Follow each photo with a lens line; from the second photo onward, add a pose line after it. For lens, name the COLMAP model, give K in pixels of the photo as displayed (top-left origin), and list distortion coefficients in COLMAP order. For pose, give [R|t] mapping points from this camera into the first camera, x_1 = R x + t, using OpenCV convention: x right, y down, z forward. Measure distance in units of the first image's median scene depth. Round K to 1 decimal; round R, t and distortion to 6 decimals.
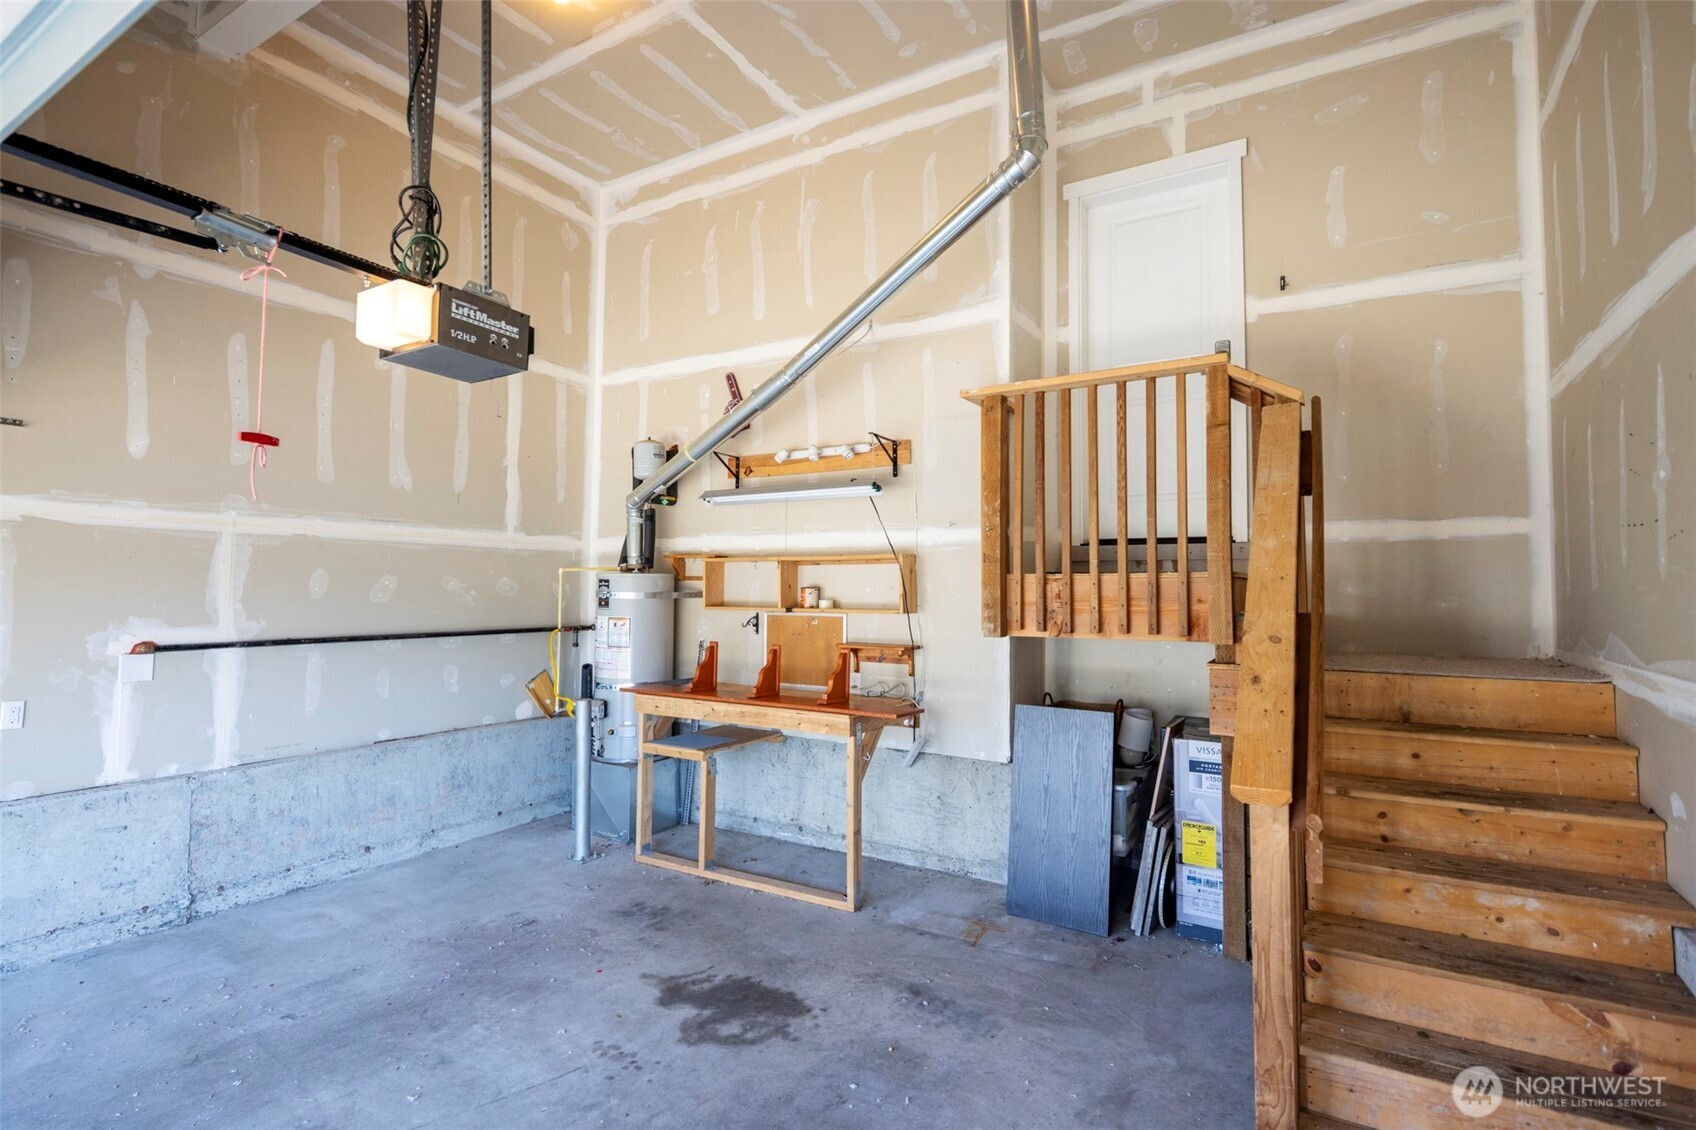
lens RADIAL K [[821.7, 0, 836.9], [0, 821.7, 550.7], [0, 0, 1]] dist [0.003432, -0.000993]
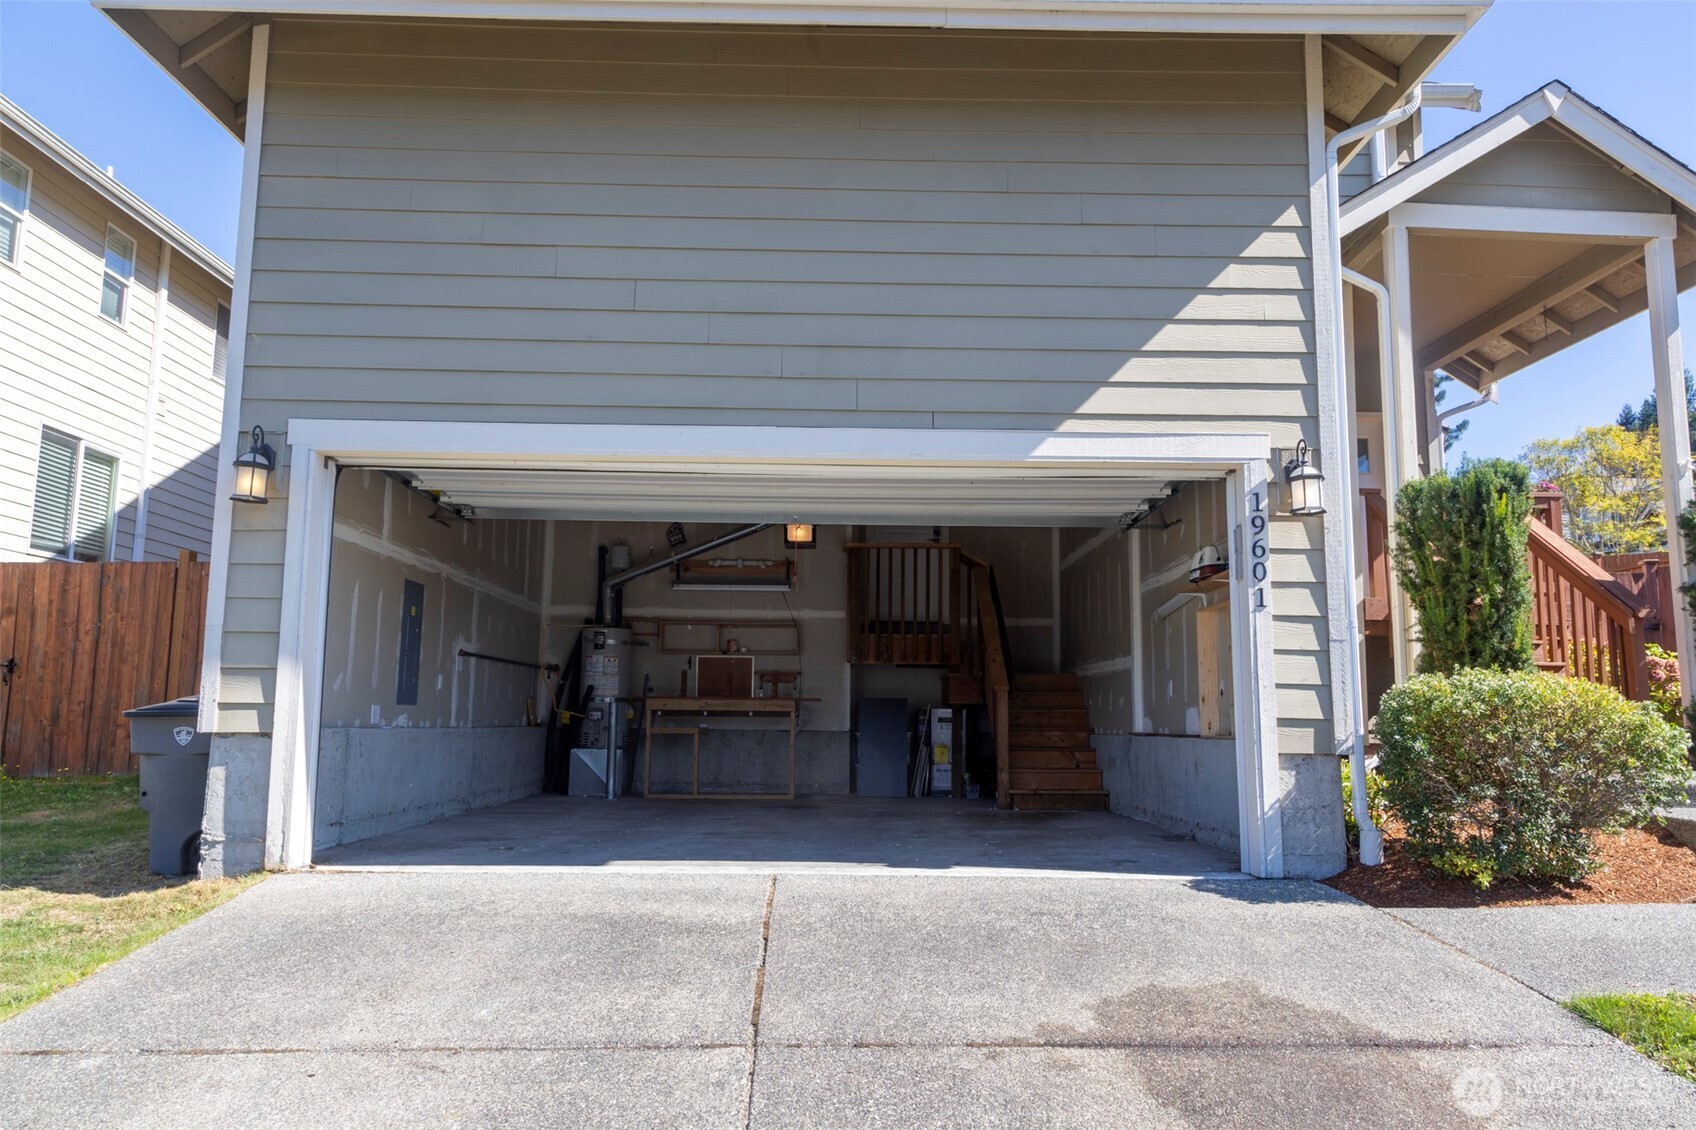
lens RADIAL K [[1165.6, 0, 842.6], [0, 1165.6, 570.8], [0, 0, 1]] dist [0.007063, 0.000249]
pose [[0.843204, 0.075387, 0.532281, -1.454380], [-0.031747, 0.995374, -0.090685, 0.143390], [-0.536655, 0.059567, 0.841696, -1.504473]]
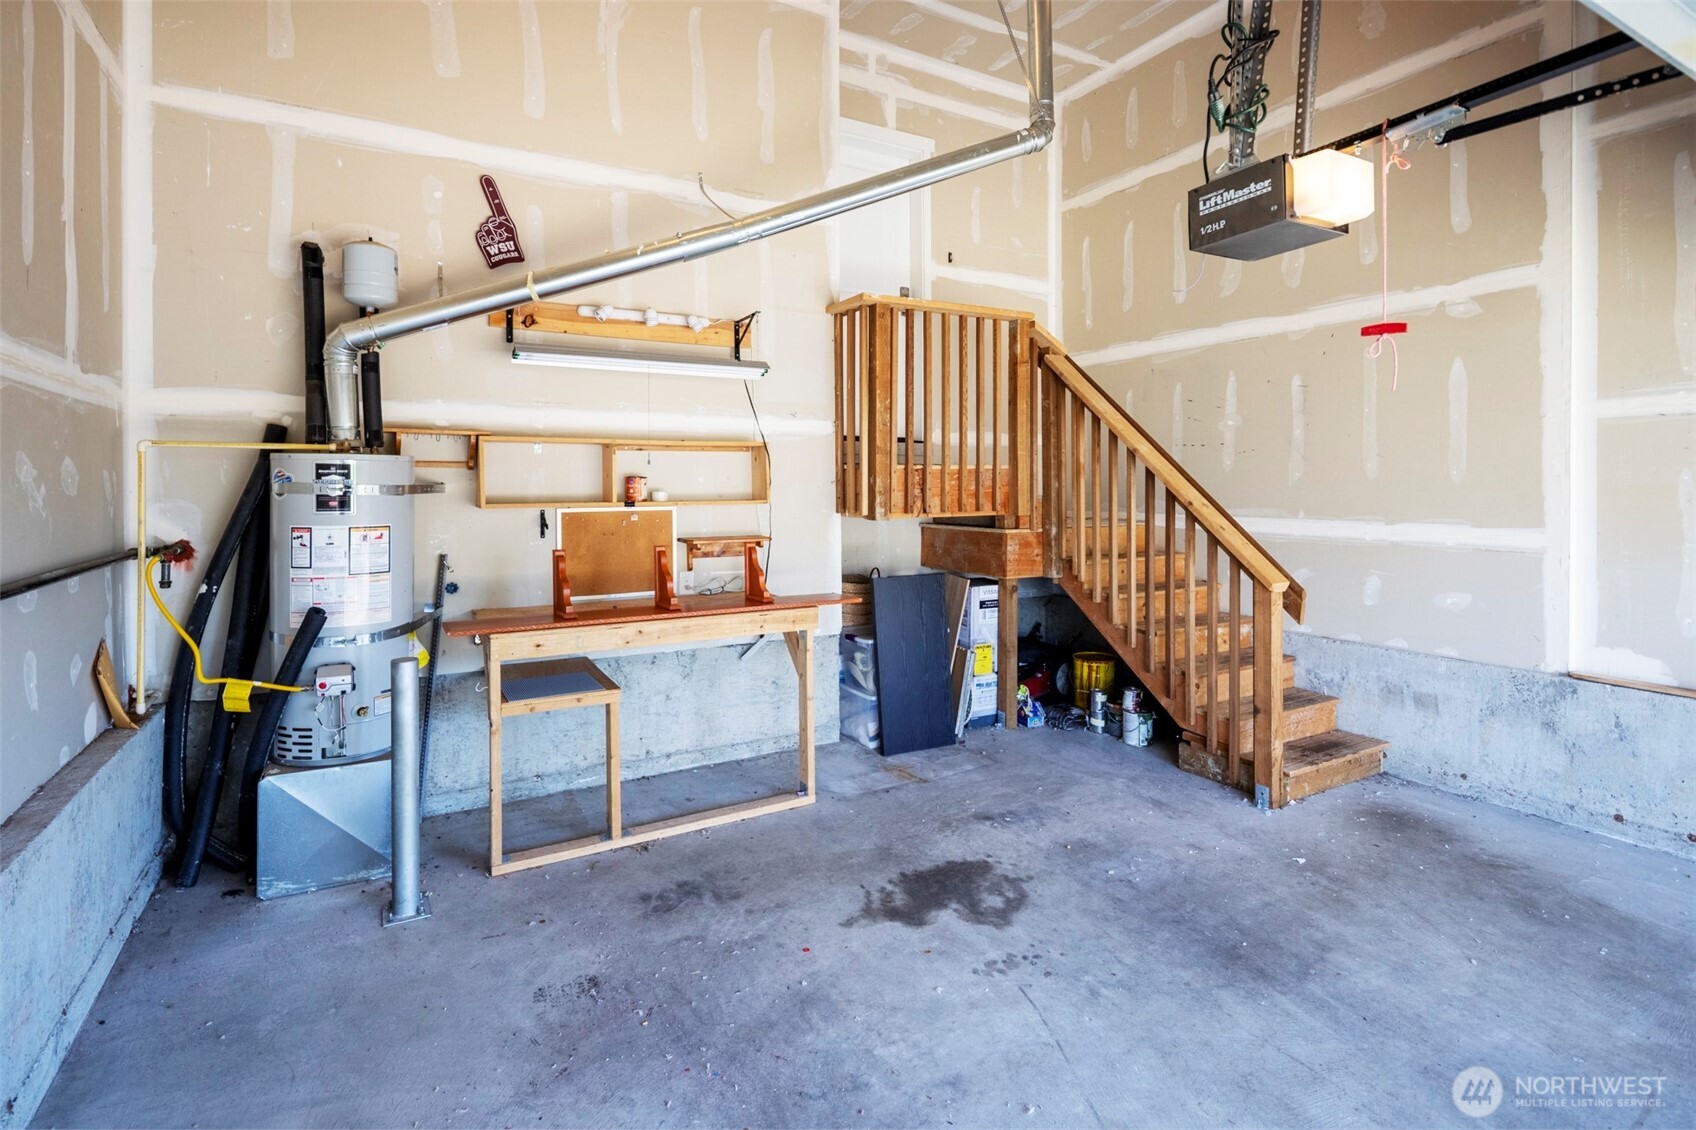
lens RADIAL K [[821.7, 0, 832.7], [0, 821.7, 491.4], [0, 0, 1]] dist [0.003432, -0.000993]
pose [[0.483515, -0.015417, 0.875200, -0.847225], [-0.035782, 0.998661, 0.037360, 0.026258], [-0.874604, -0.049381, 0.482316, 0.528887]]
